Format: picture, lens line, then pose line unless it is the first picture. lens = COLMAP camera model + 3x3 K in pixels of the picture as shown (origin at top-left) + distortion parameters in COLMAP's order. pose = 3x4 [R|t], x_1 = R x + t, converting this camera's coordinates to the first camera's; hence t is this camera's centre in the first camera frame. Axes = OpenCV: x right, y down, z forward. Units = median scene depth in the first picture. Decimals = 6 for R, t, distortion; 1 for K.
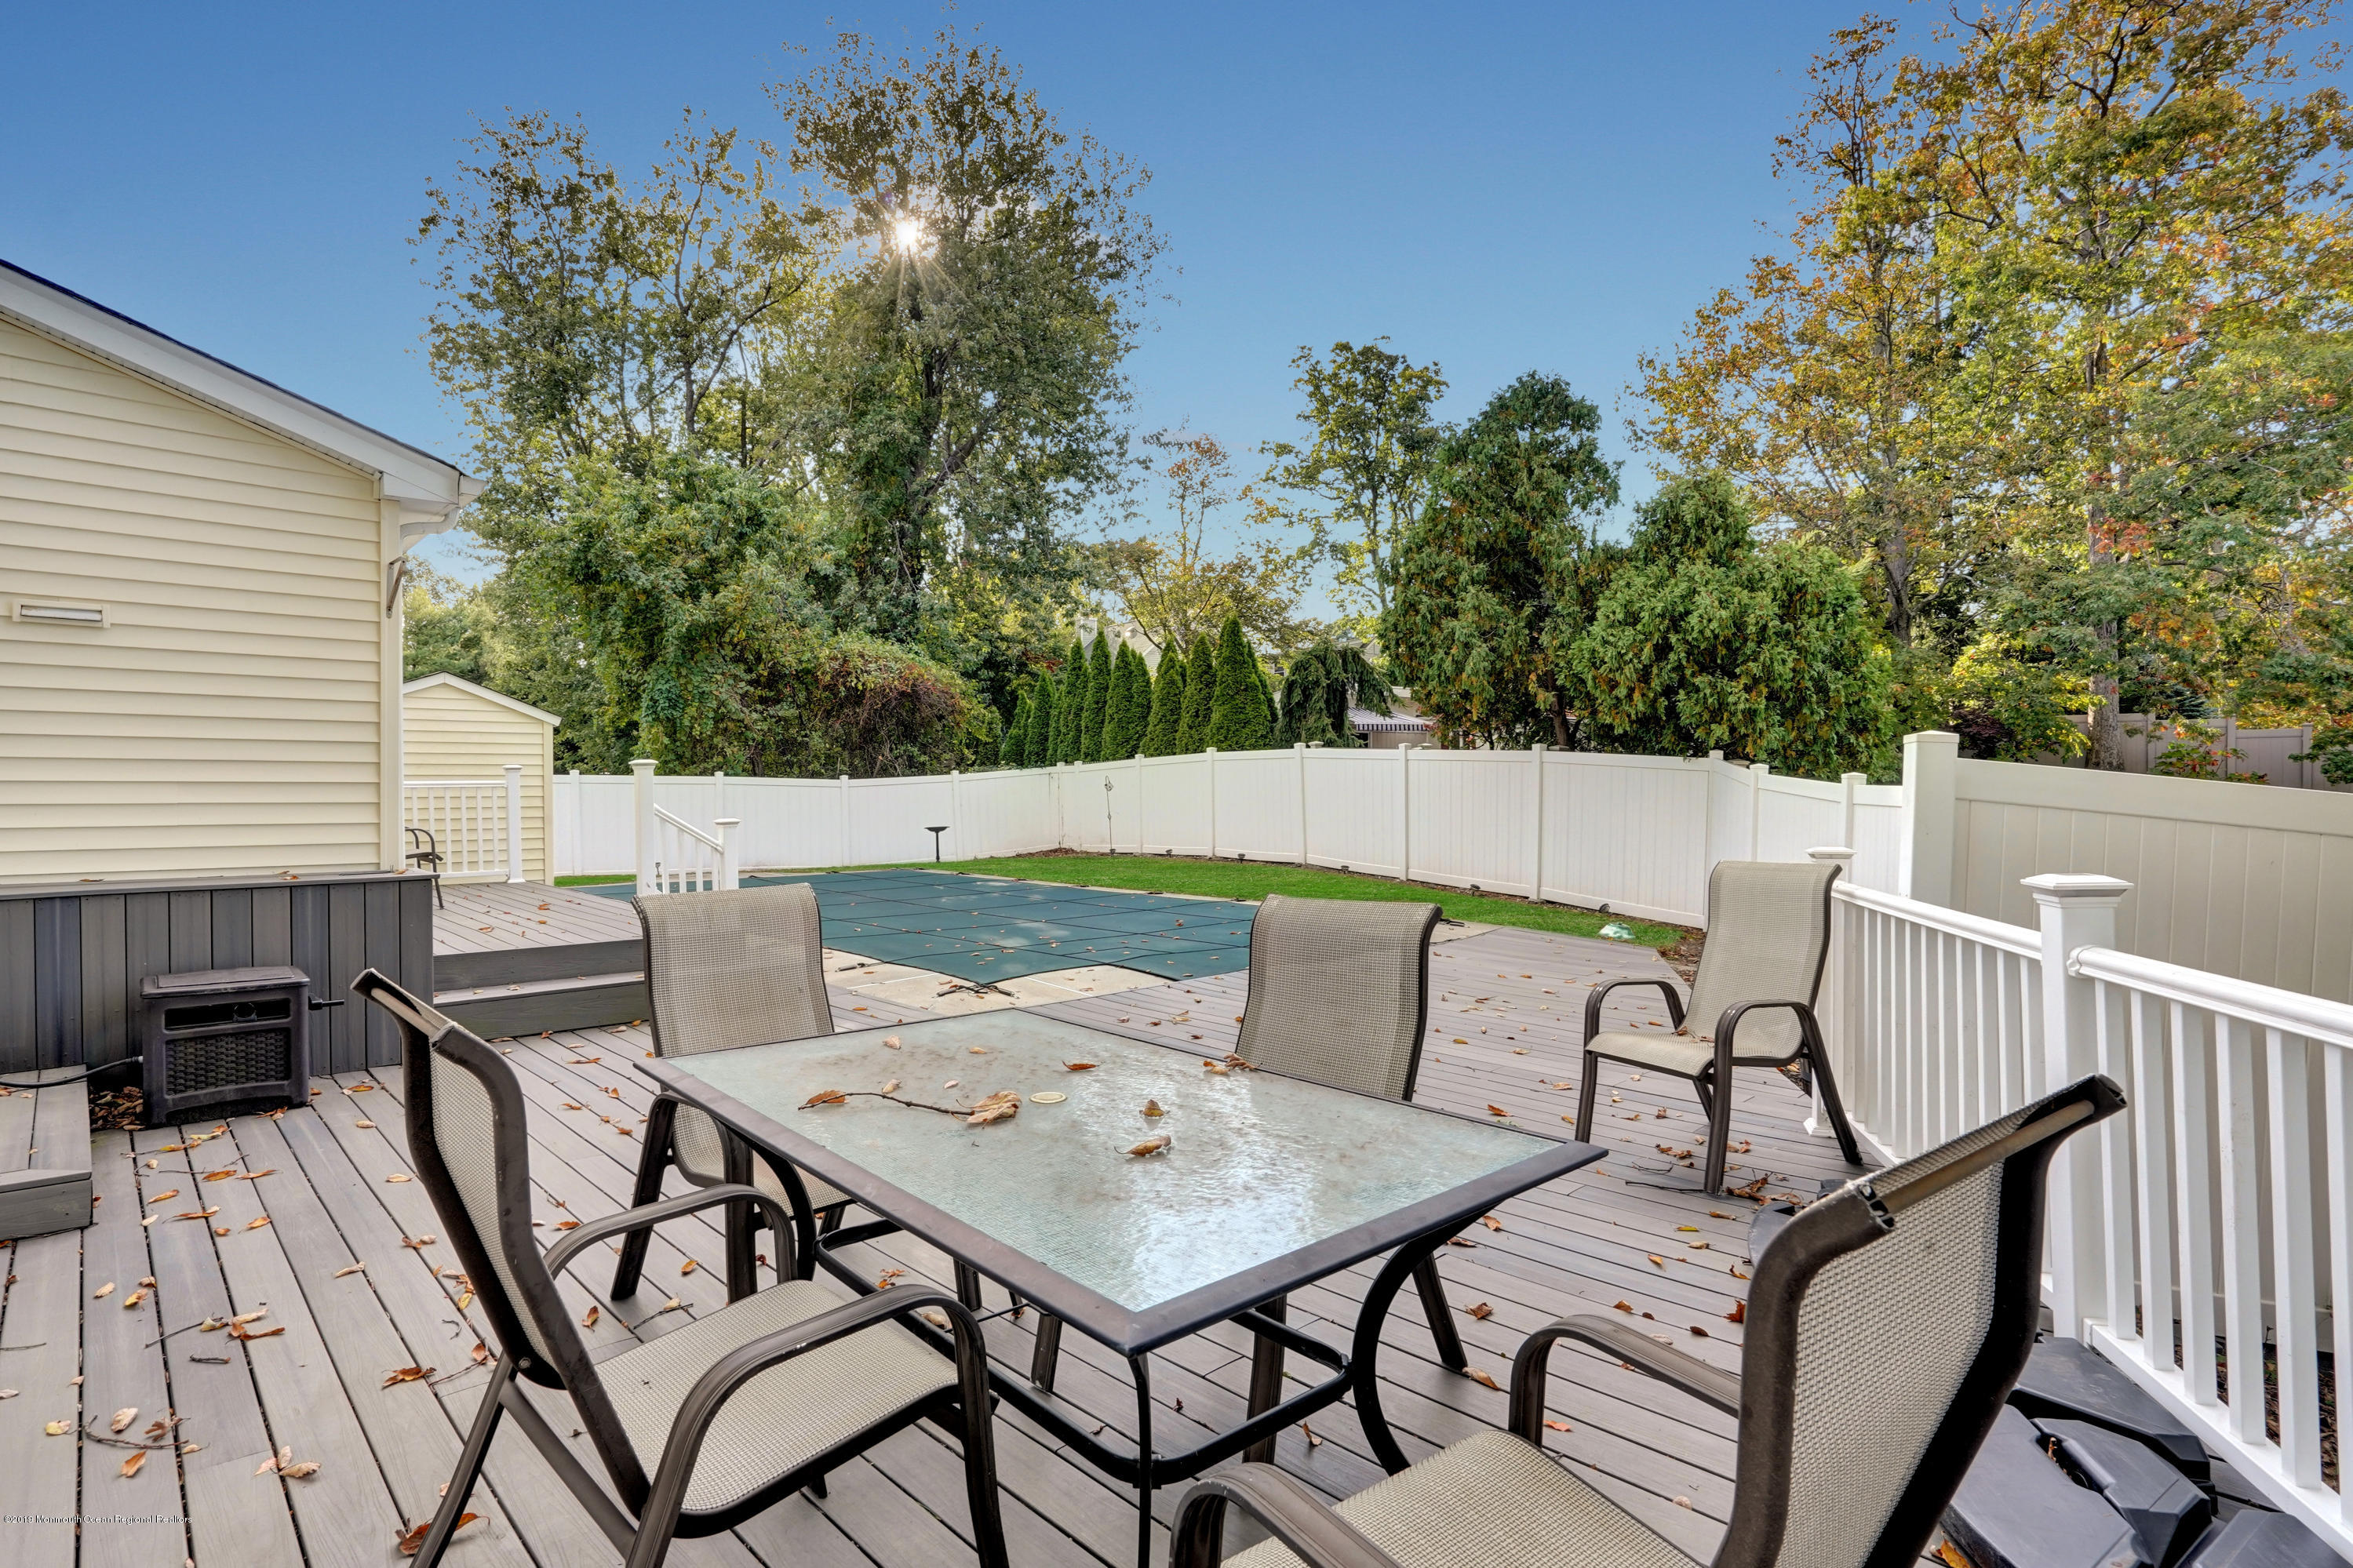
lens RADIAL K [[1187.4, 0, 1176.5], [0, 1187.4, 784.0], [0, 0, 1]] dist [-0.004717, -0.000260]
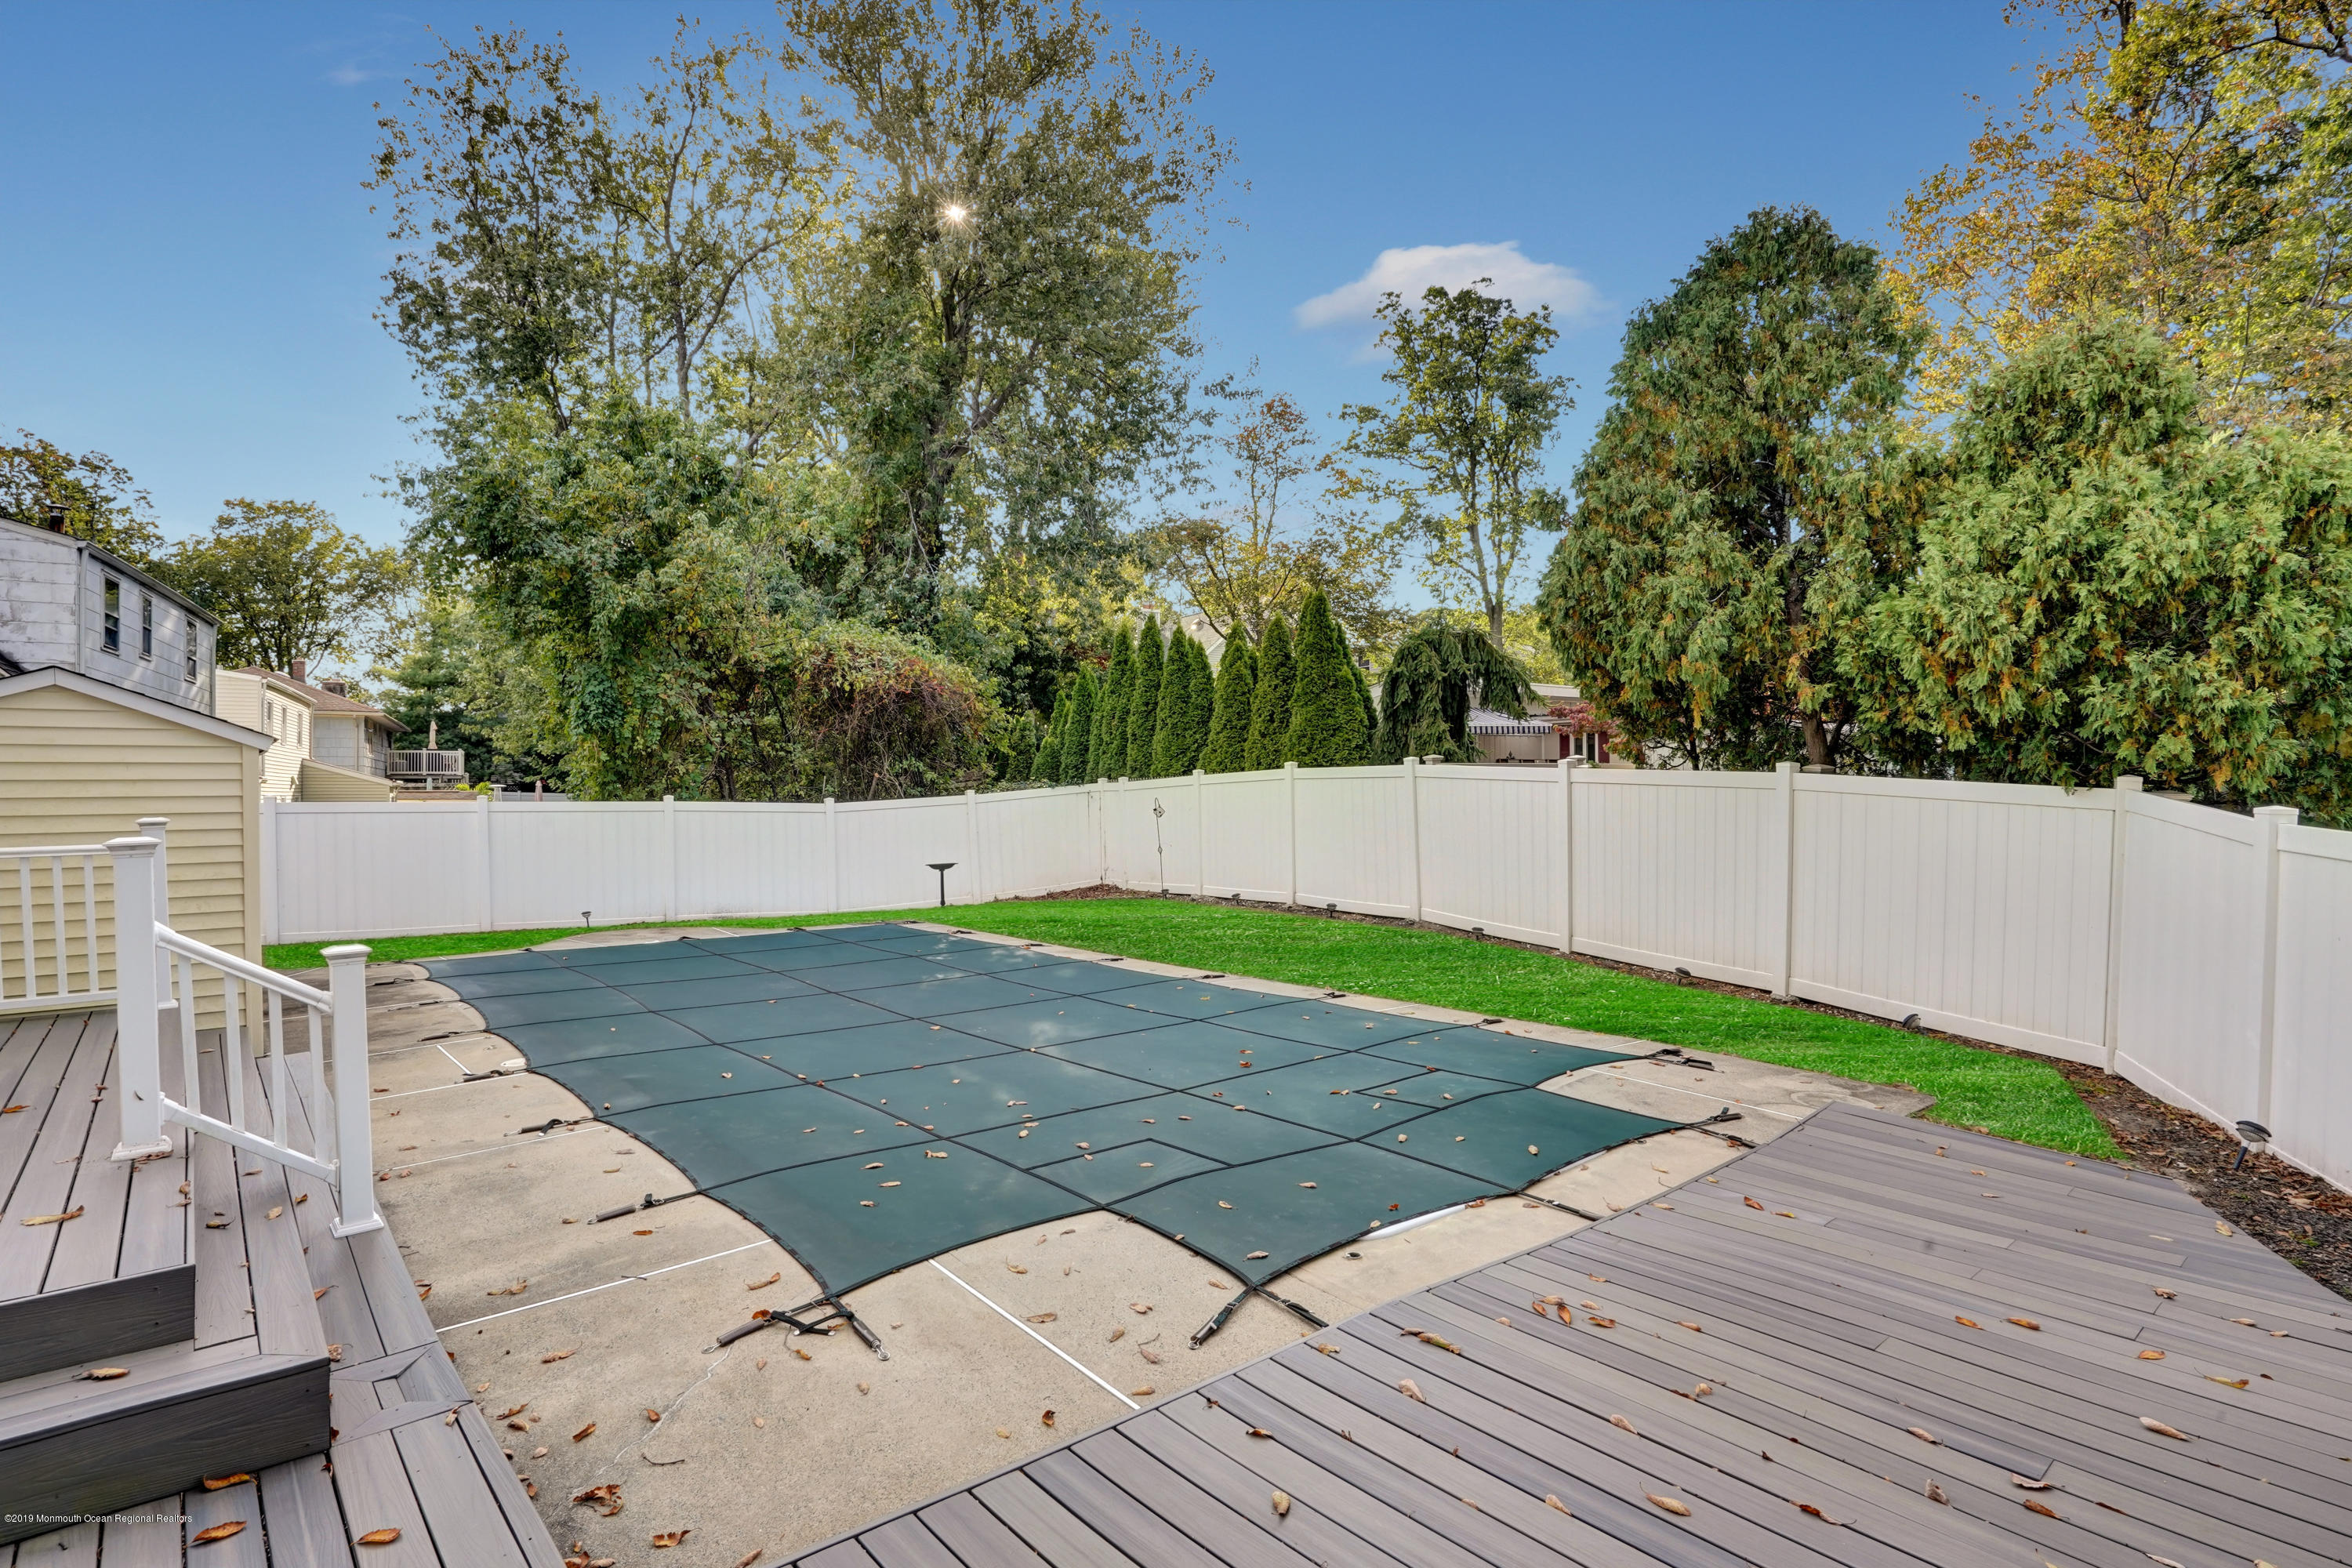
lens RADIAL K [[1204.6, 0, 1176.0], [0, 1204.6, 784.0], [0, 0, 1]] dist [0.004320, 0.000575]
pose [[0.998127, -0.004896, -0.060985, 0.002469], [0.004869, 0.999988, -0.000591, -0.013916], [0.060987, 0.000293, 0.998139, 0.186306]]
